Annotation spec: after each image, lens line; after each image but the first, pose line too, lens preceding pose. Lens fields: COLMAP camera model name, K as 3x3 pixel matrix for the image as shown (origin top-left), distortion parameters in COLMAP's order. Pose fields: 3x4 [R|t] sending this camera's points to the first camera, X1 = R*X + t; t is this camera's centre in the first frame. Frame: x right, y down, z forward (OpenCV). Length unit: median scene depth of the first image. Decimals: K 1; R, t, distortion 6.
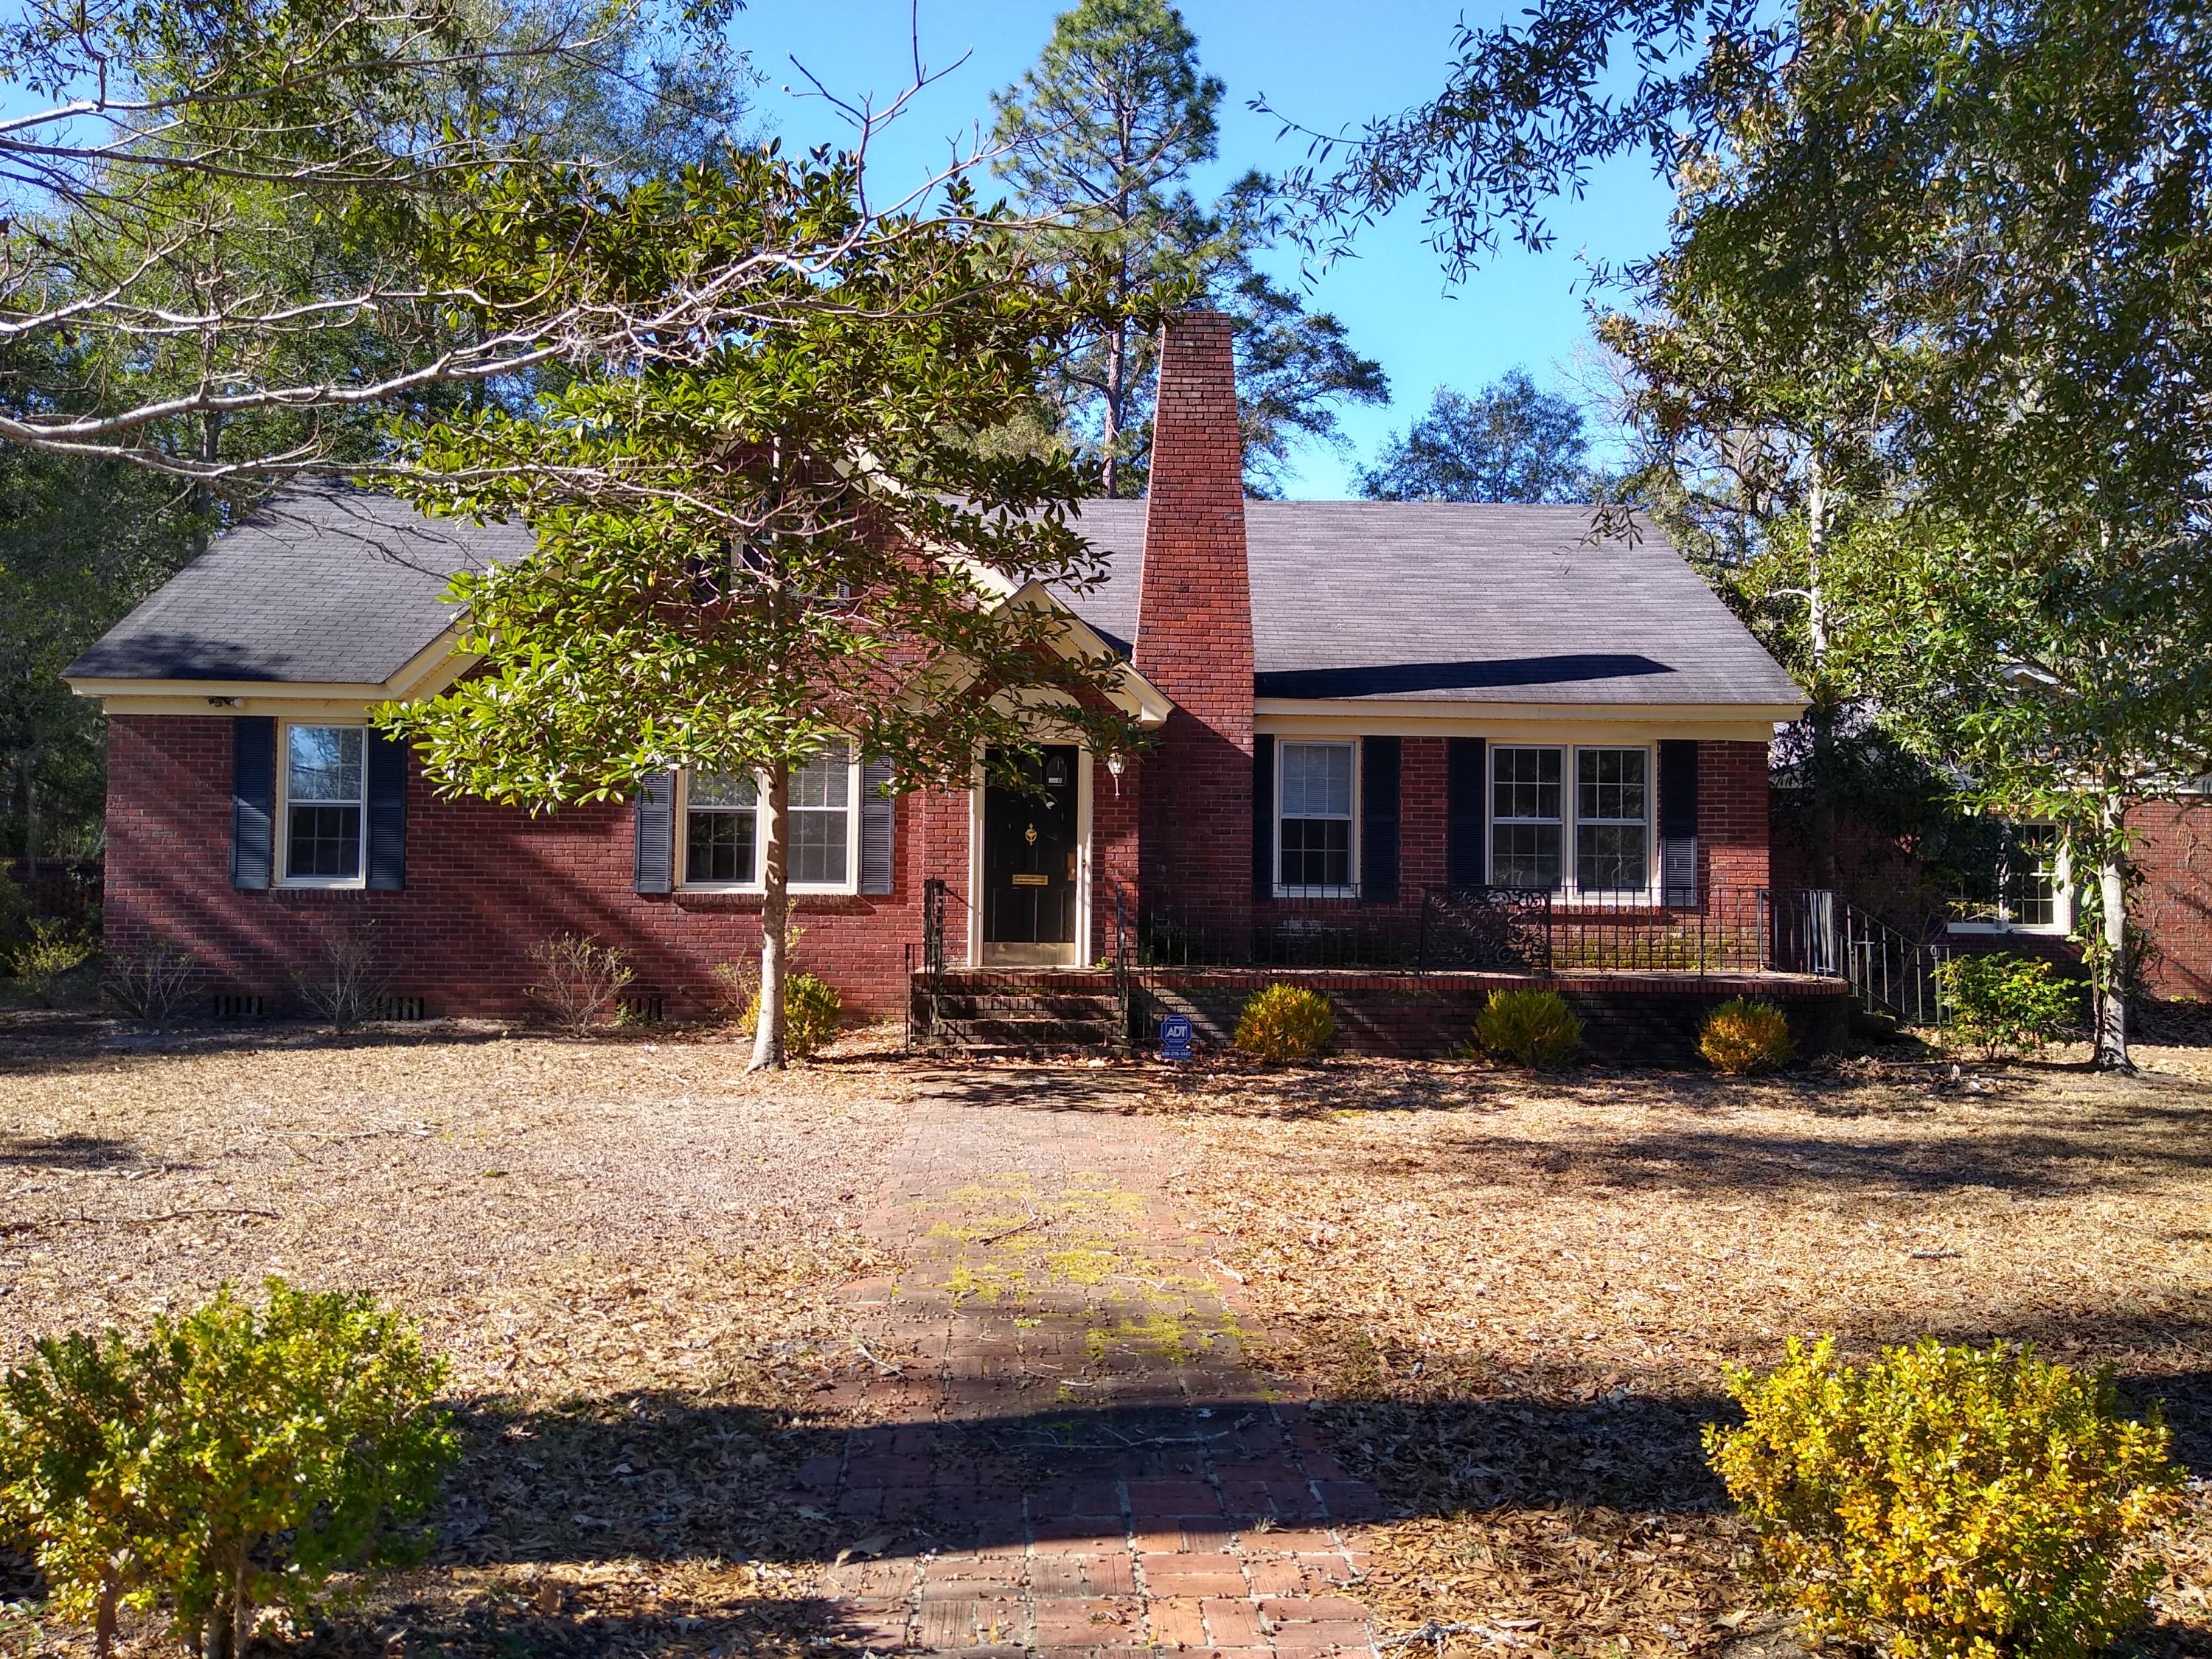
lens RADIAL K [[1717.7, 0, 1106.0], [0, 1717.7, 829.5], [0, 0, 1]] dist [0.008885, -0.003676]
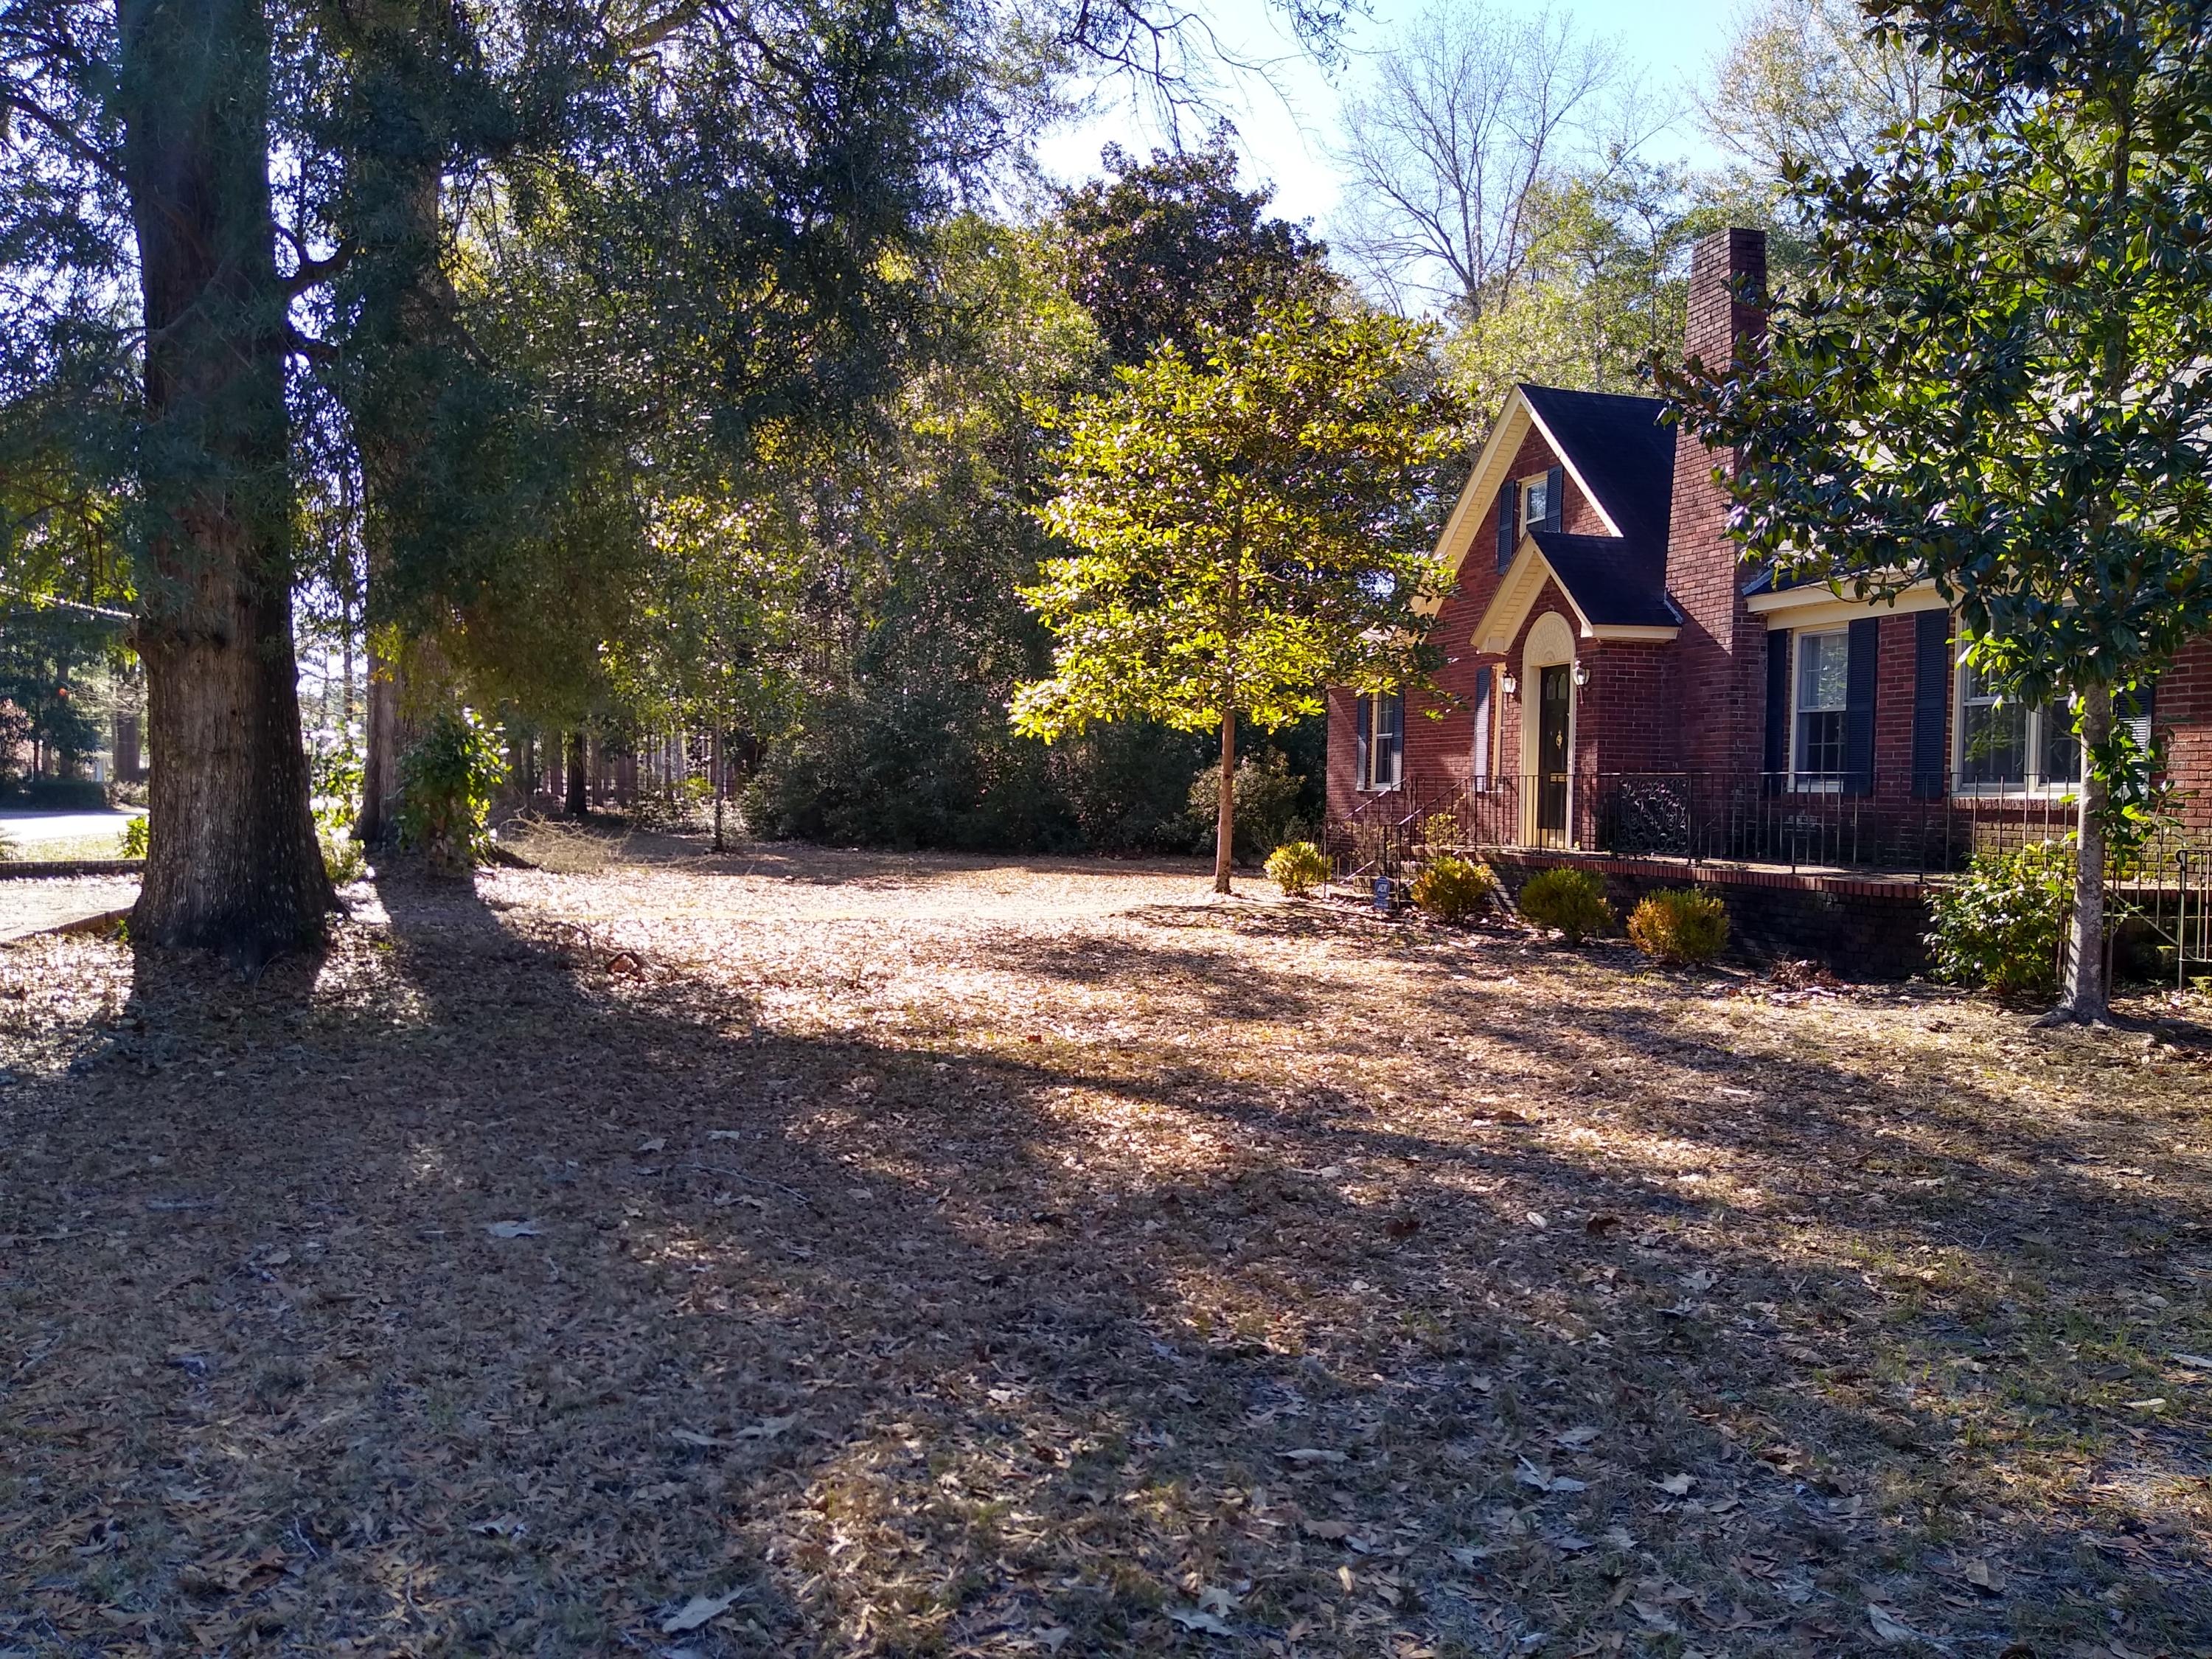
lens RADIAL K [[1717.7, 0, 1106.0], [0, 1717.7, 829.5], [0, 0, 1]] dist [0.008885, -0.003676]
pose [[0.243612, 0.015559, -0.969748, 0.986912], [0.041177, 0.998804, 0.026370, 0.018899], [0.968998, -0.046355, 0.242680, 0.382871]]
